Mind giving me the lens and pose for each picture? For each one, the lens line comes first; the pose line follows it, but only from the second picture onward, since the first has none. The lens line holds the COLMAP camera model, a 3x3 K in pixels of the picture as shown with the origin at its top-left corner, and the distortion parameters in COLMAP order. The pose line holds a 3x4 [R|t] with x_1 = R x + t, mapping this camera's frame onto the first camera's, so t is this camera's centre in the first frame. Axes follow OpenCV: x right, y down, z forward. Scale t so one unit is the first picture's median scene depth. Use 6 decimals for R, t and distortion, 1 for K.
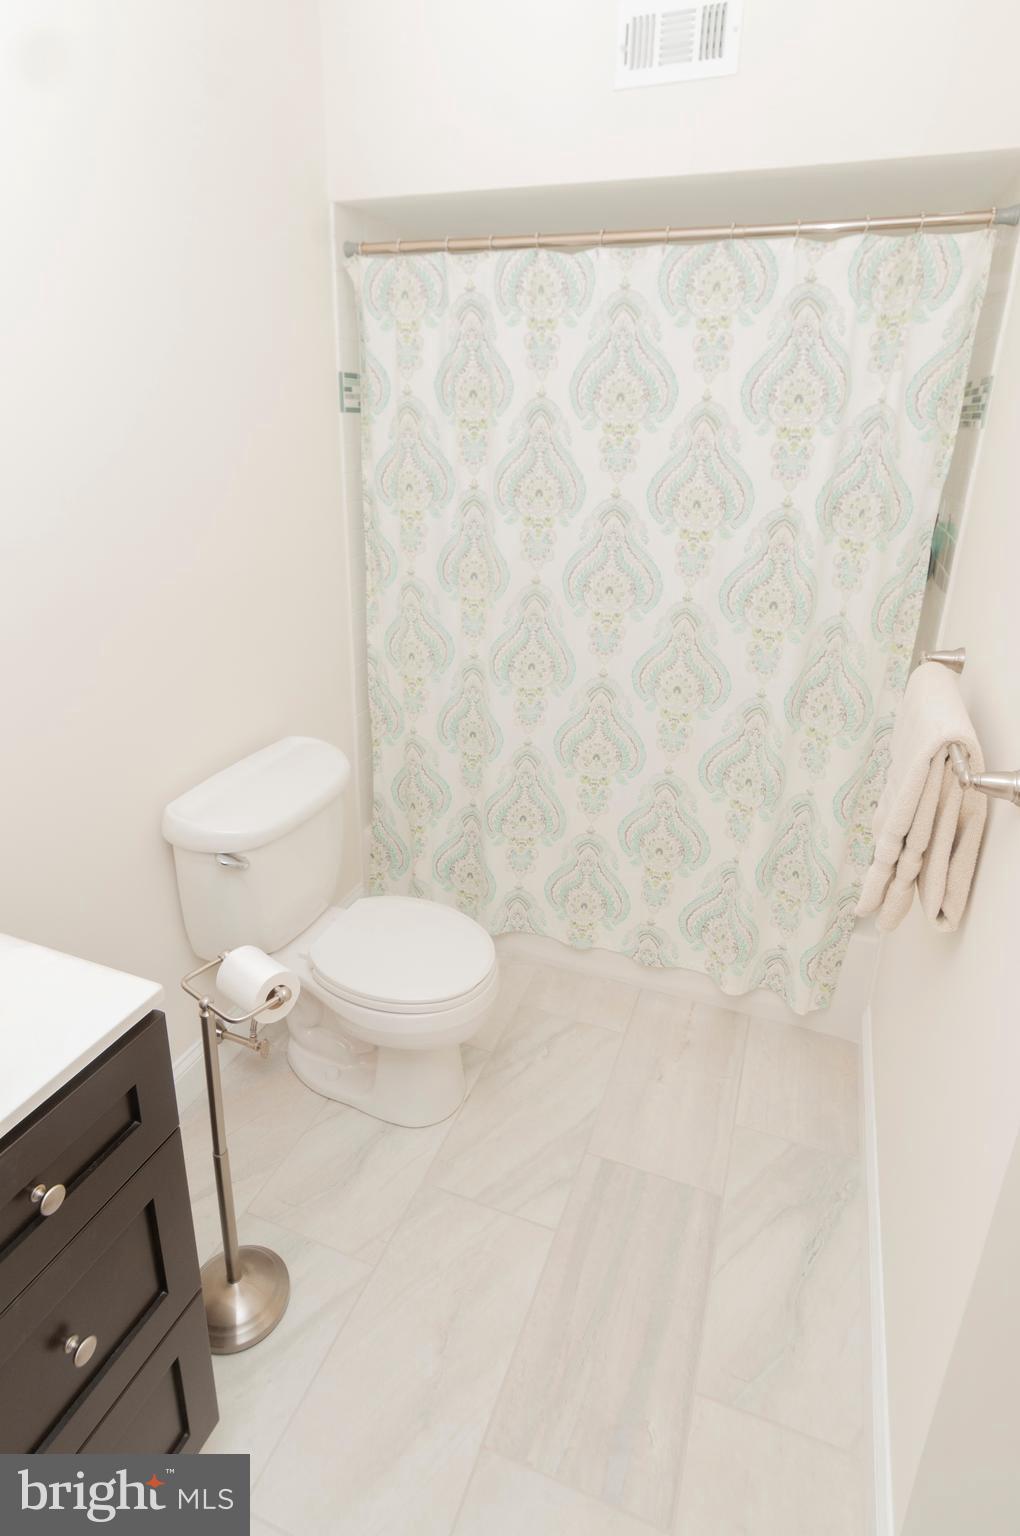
lens RADIAL K [[849.5, 0, 509.2], [0, 849.5, 738.7], [0, 0, 1]] dist [0.007003, -0.001642]
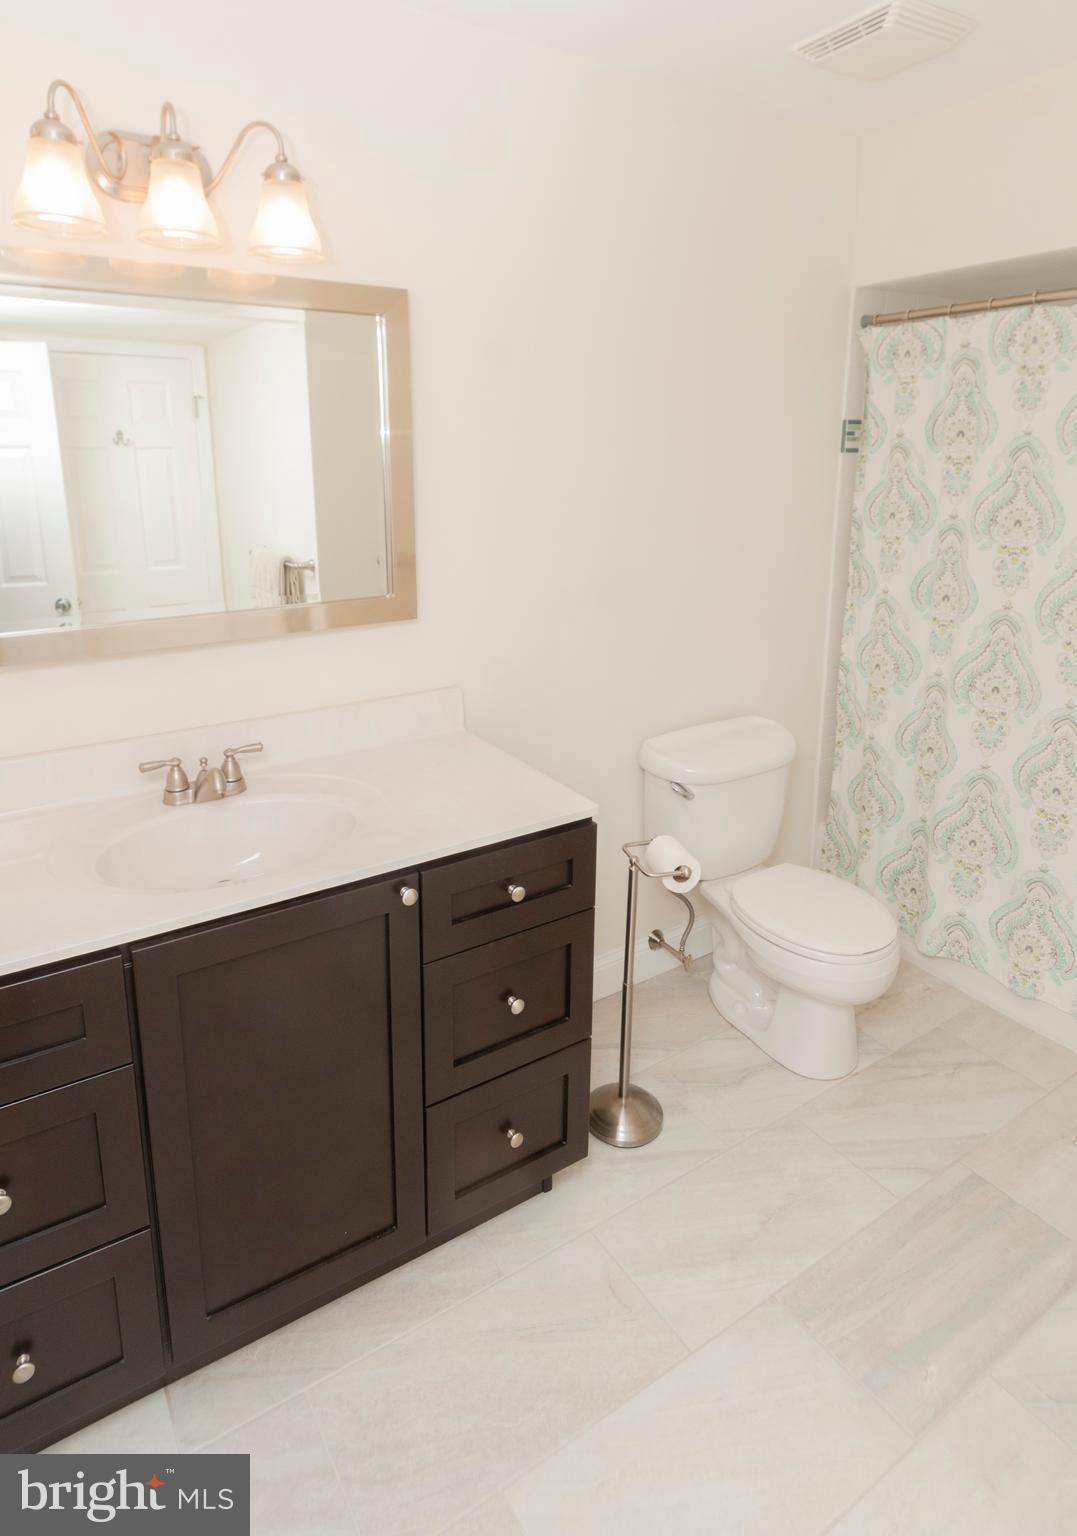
lens RADIAL K [[898.5, 0, 538.5], [0, 898.5, 768.0], [0, 0, 1]] dist [0.003866, -0.018042]
pose [[0.821130, 0.168239, -0.545382, 0.205403], [-0.185708, 0.982326, 0.023424, 0.098358], [0.539683, 0.082048, 0.837860, -0.245168]]
